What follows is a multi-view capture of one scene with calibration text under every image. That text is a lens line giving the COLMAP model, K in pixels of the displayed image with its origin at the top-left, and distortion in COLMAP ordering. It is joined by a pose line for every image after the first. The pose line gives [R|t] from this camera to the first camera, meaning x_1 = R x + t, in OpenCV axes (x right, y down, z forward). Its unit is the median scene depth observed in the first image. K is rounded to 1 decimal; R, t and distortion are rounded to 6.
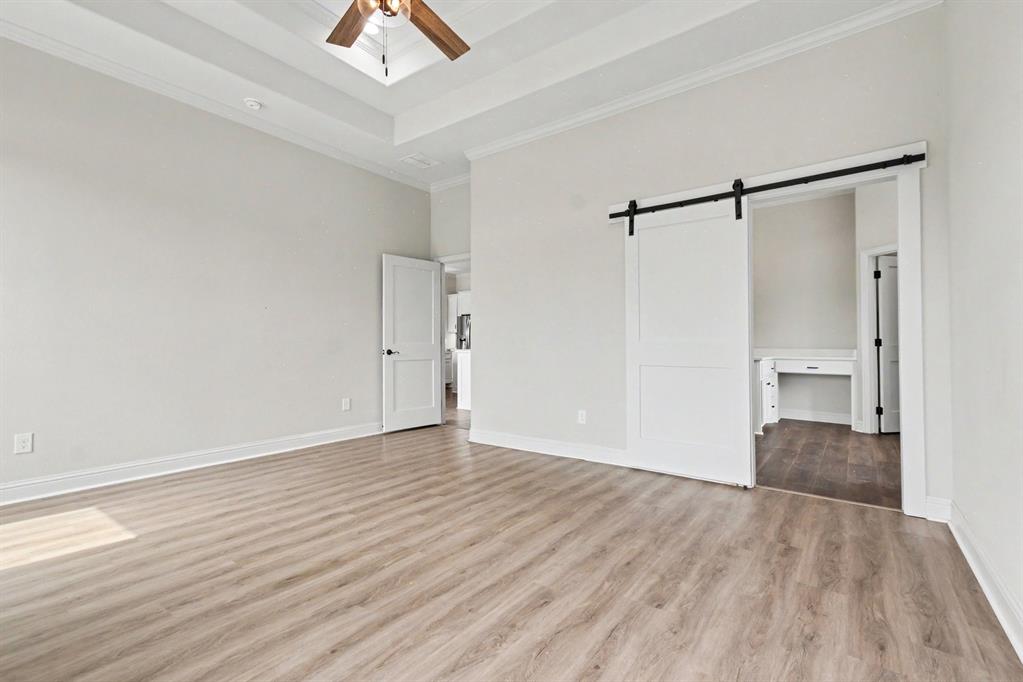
lens RADIAL K [[449.5, 0, 523.9], [0, 449.5, 343.3], [0, 0, 1]] dist [0.001132, -0.000011]
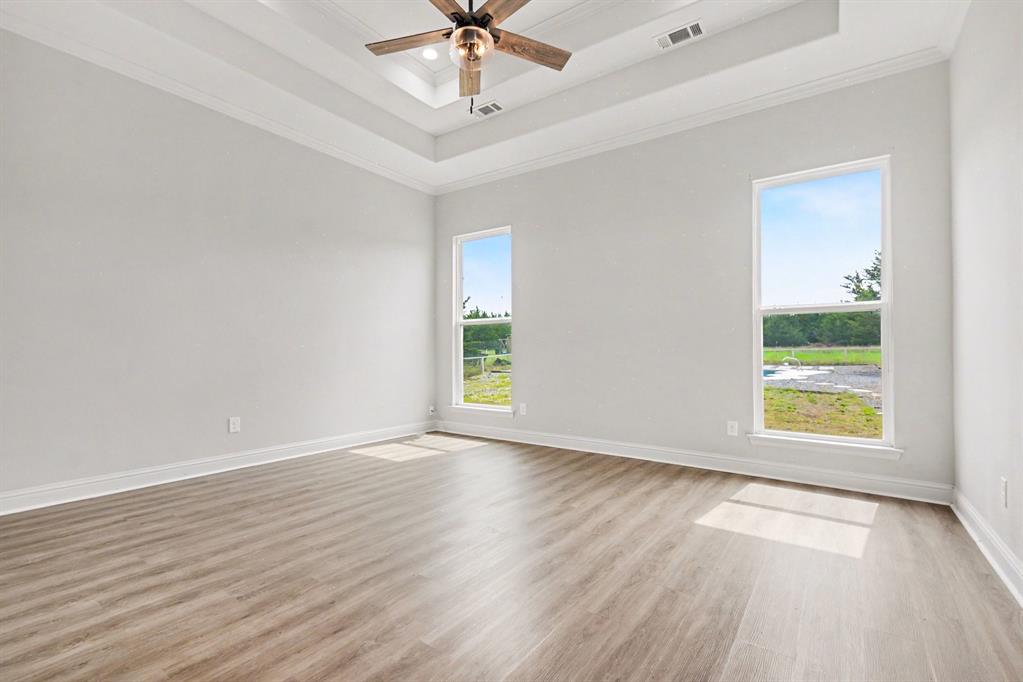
lens RADIAL K [[449.5, 0, 523.9], [0, 449.5, 343.3], [0, 0, 1]] dist [0.001132, -0.000011]
pose [[-0.999830, -0.009403, -0.015853, -0.504990], [-0.009070, 0.999739, -0.020986, 0.007947], [0.016046, -0.020839, -0.999654, 2.613393]]
